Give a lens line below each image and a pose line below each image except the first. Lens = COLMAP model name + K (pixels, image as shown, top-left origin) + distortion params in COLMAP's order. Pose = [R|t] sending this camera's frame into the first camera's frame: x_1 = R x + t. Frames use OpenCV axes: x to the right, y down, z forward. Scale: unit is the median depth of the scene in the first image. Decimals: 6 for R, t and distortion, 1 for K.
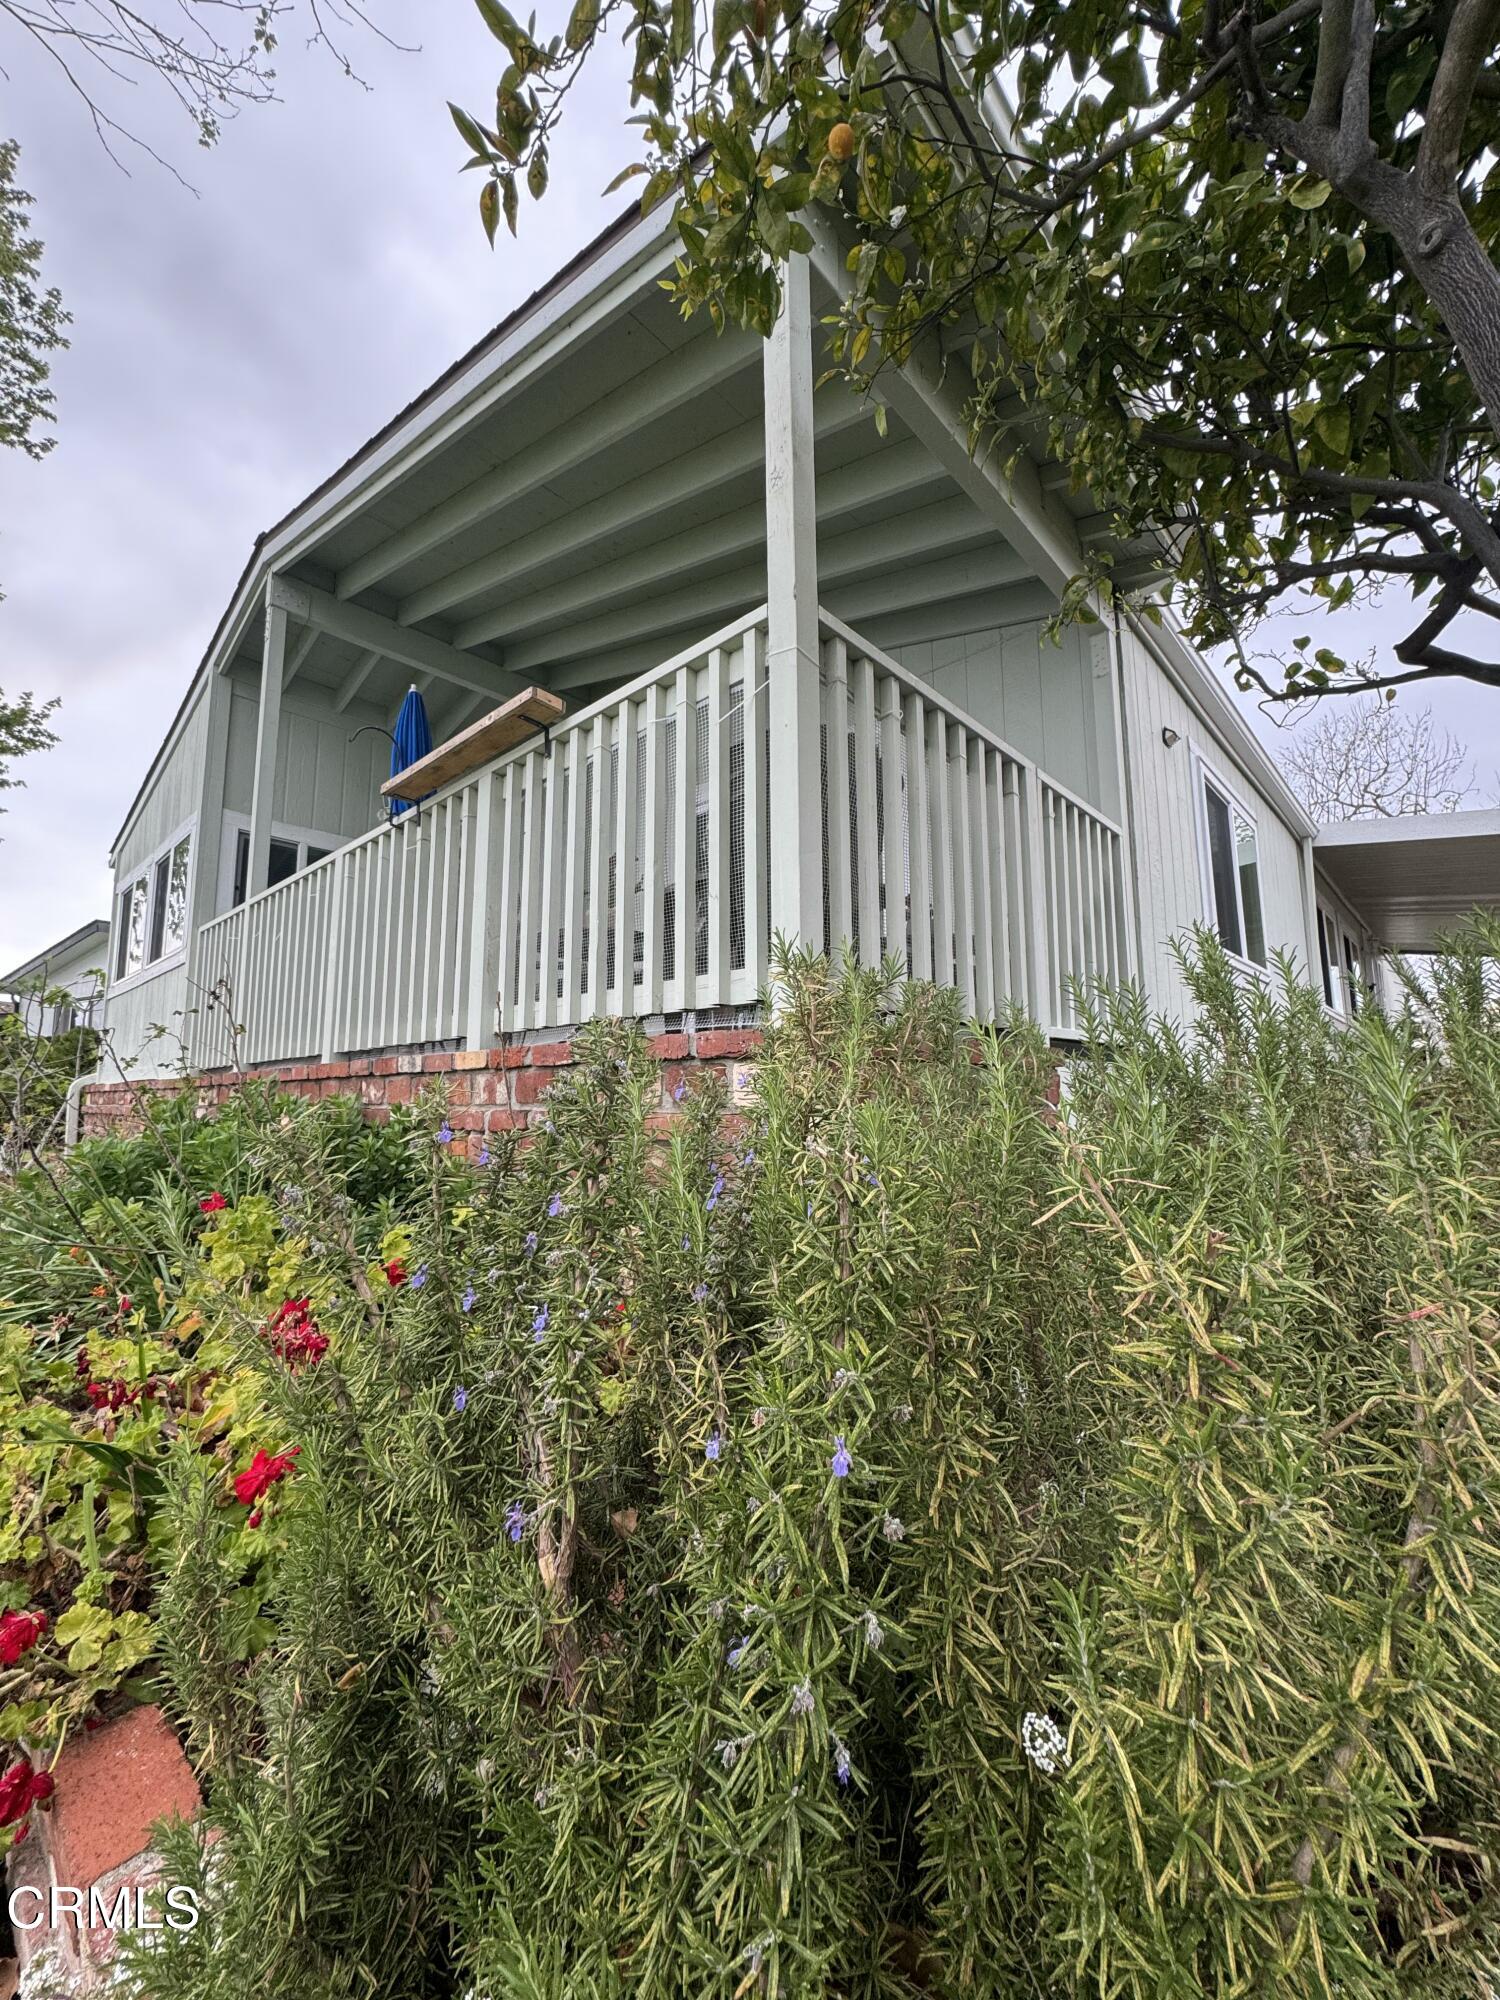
lens RADIAL K [[797.0, 0, 744.5], [0, 797.0, 1013.2], [0, 0, 1]] dist [-0.004540, -0.000029]
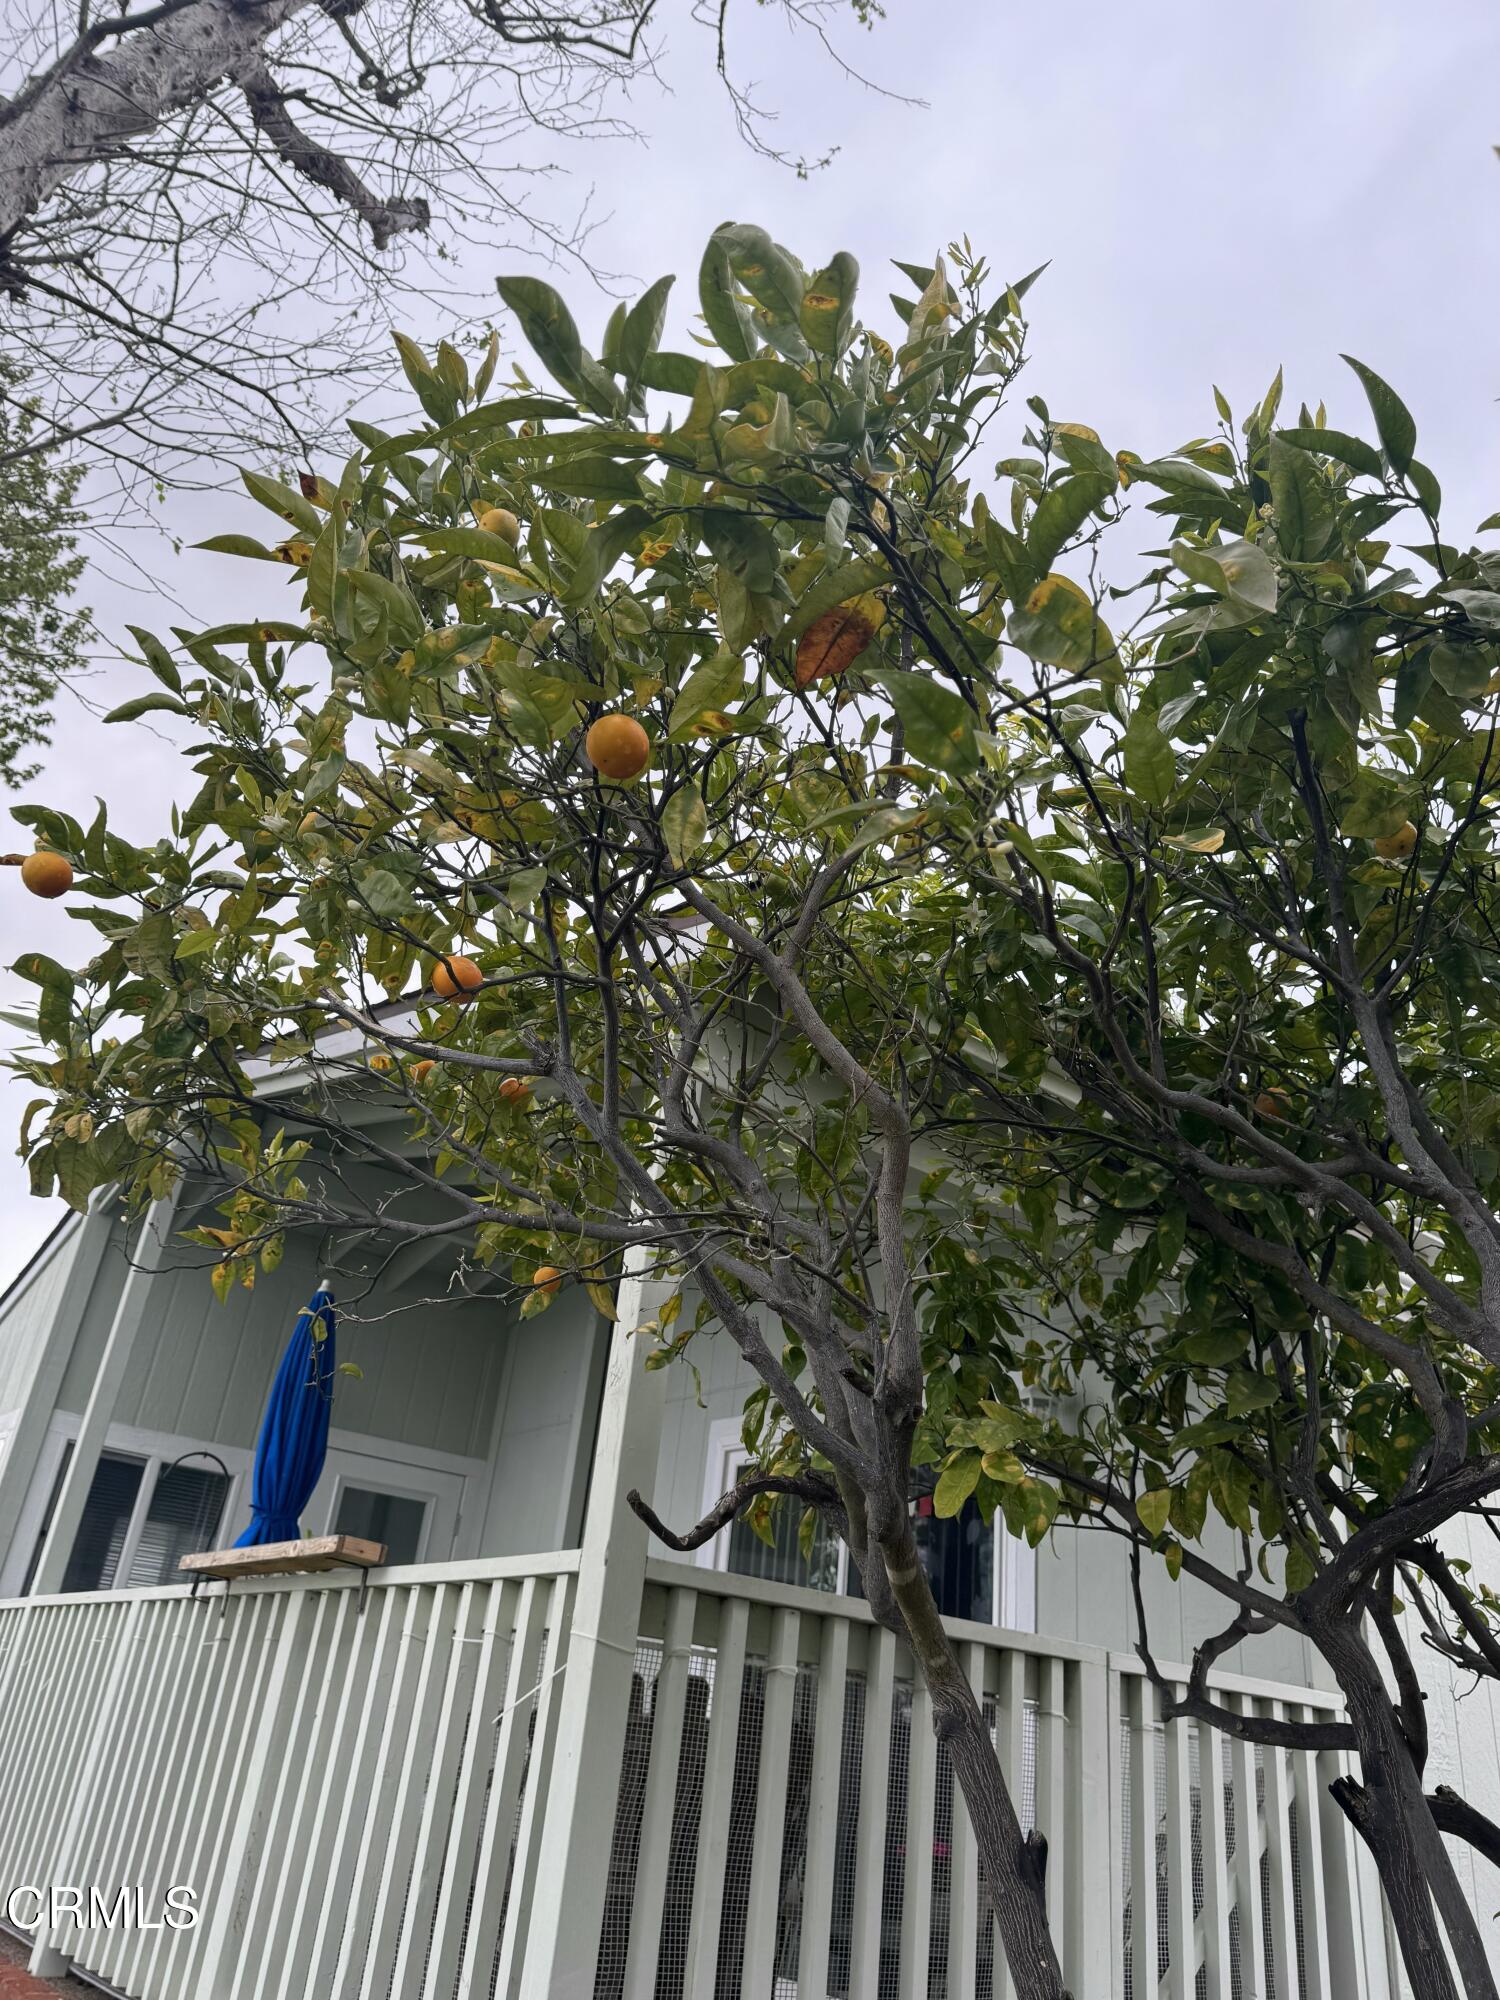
lens RADIAL K [[1431.7, 0, 735.6], [0, 1431.7, 1005.9], [0, 0, 1]] dist [0.005433, 0.000926]
pose [[0.980901, 0.007330, -0.194367, 0.056291], [-0.079514, 0.927087, -0.366316, -0.065586], [0.177510, 0.374775, 0.909964, -0.052484]]
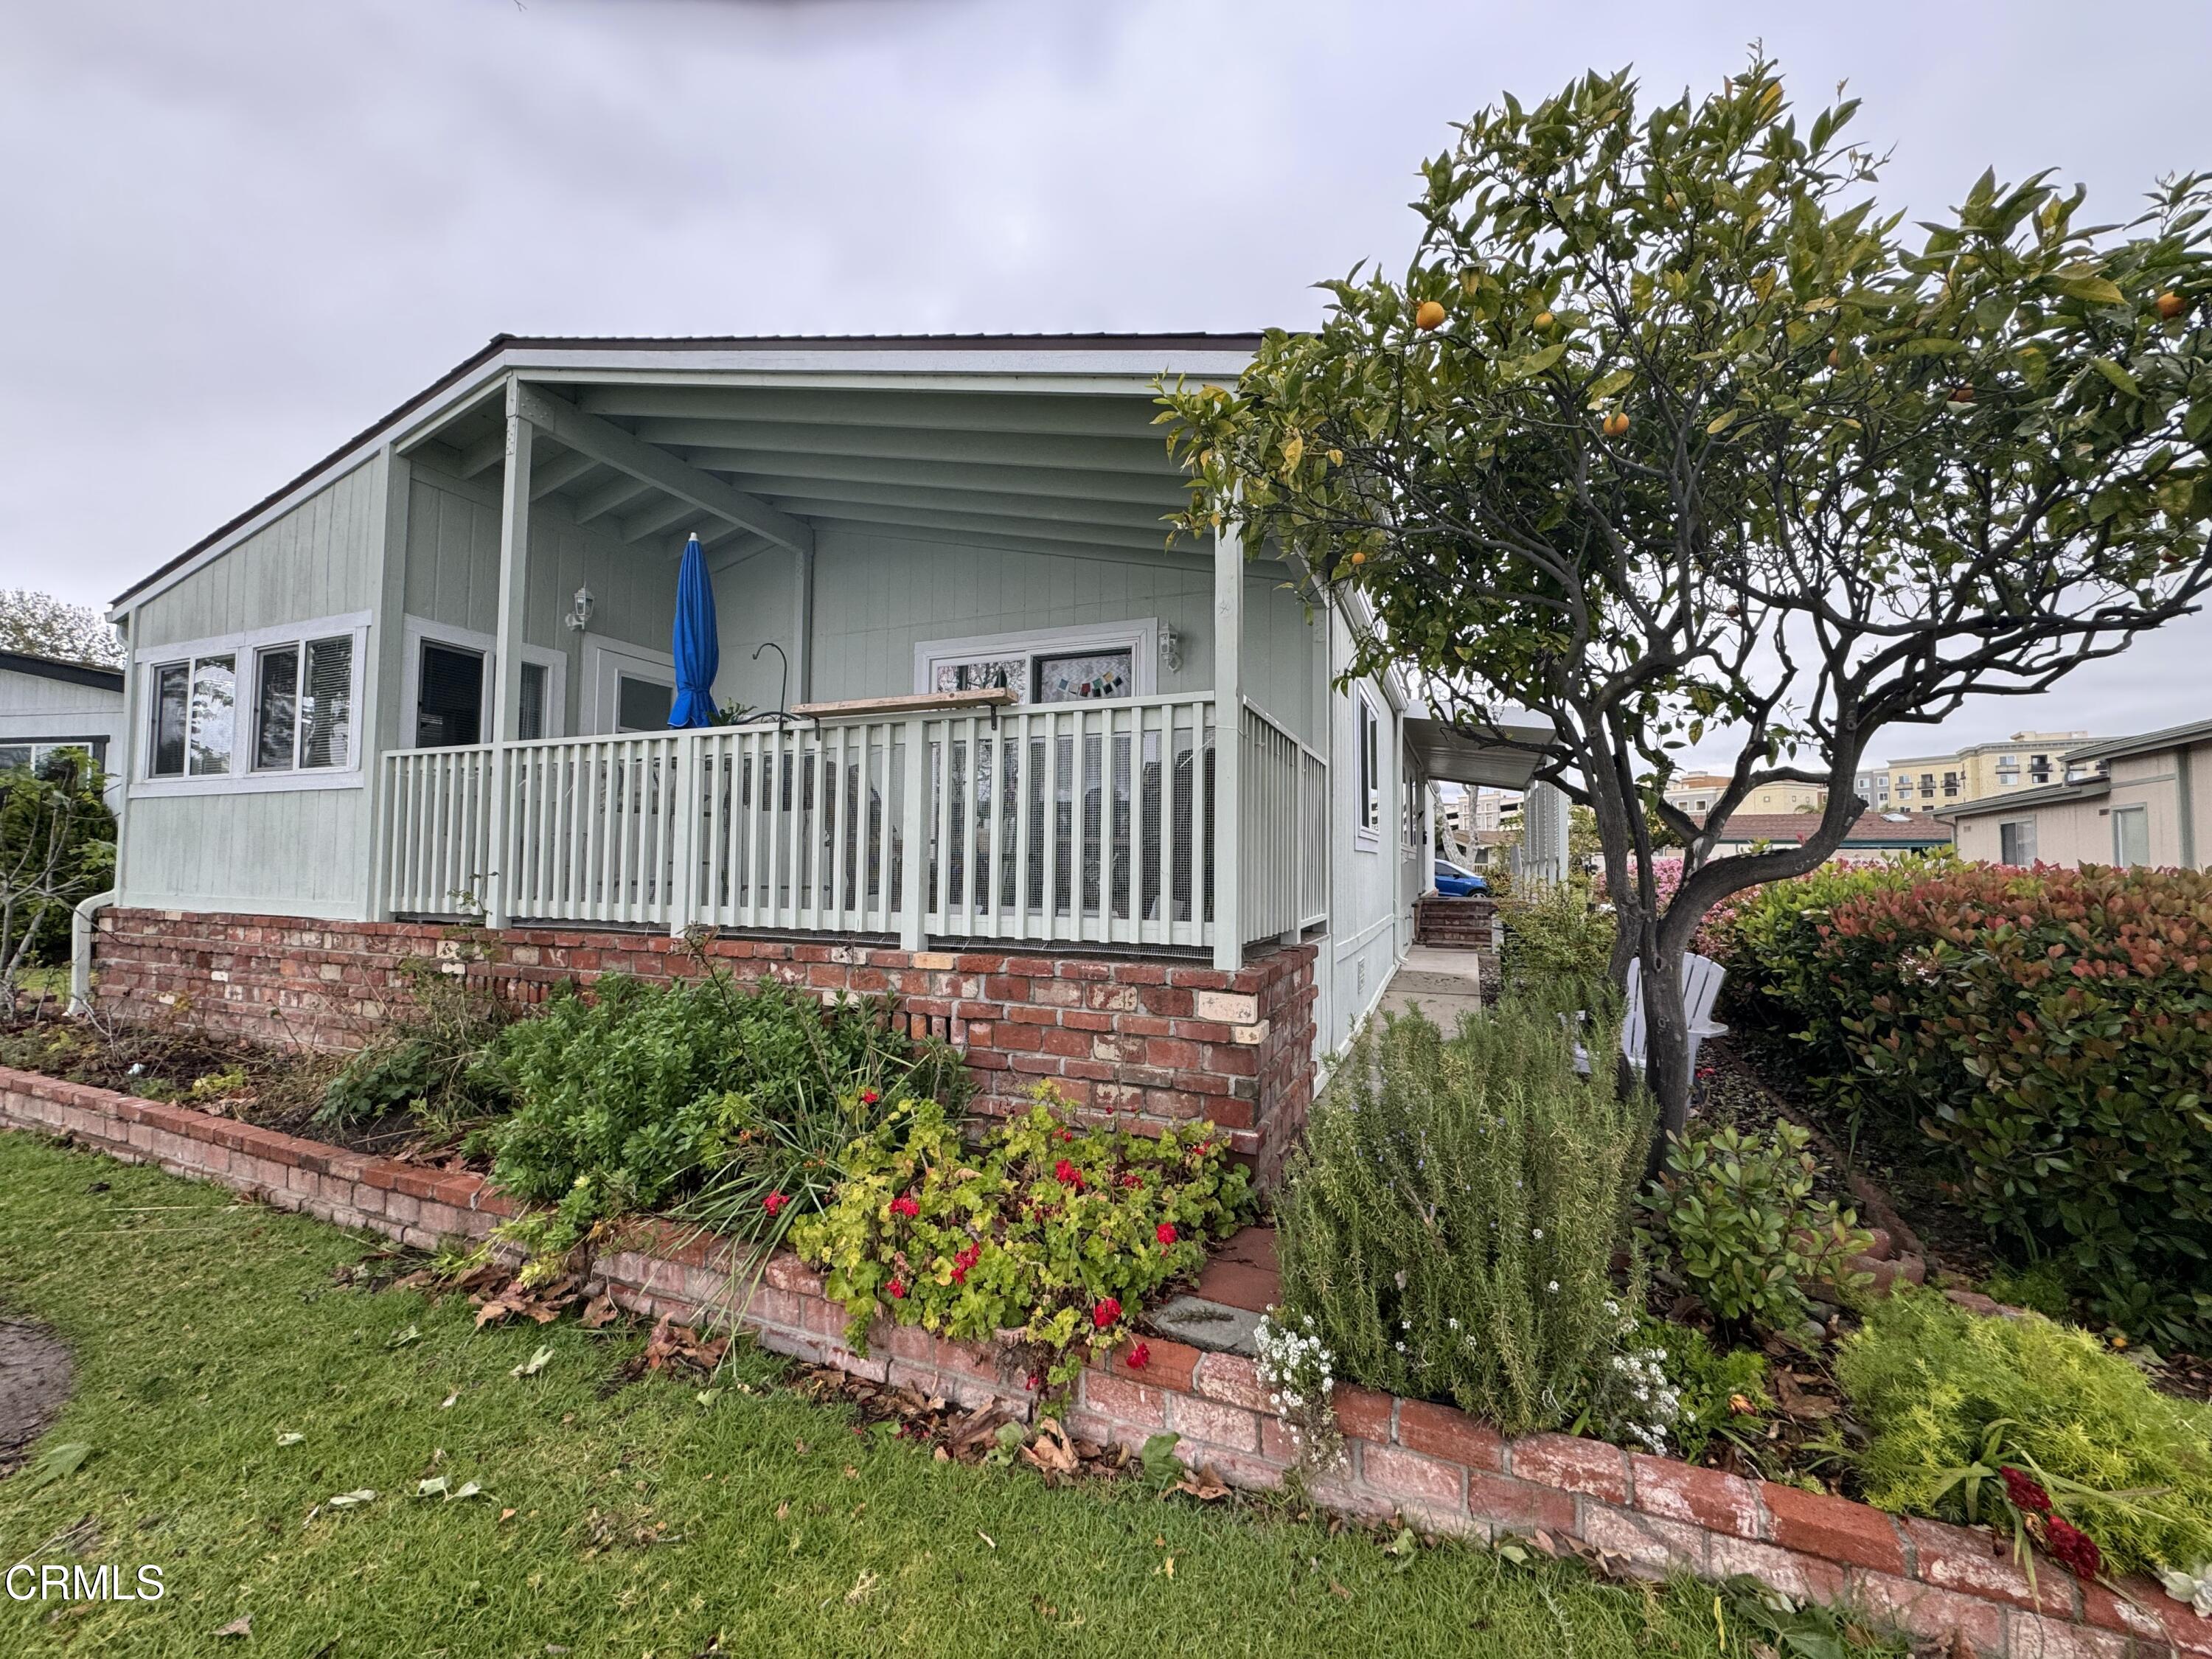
lens RADIAL K [[881.5, 0, 1092.0], [0, 881.5, 828.2], [0, 0, 1]] dist [-0.004540, -0.000029]
pose [[0.940027, 0.024947, 0.340186, -0.100468], [-0.048359, 0.996995, 0.060516, -0.043596], [-0.337654, -0.073338, 0.938409, -0.071033]]
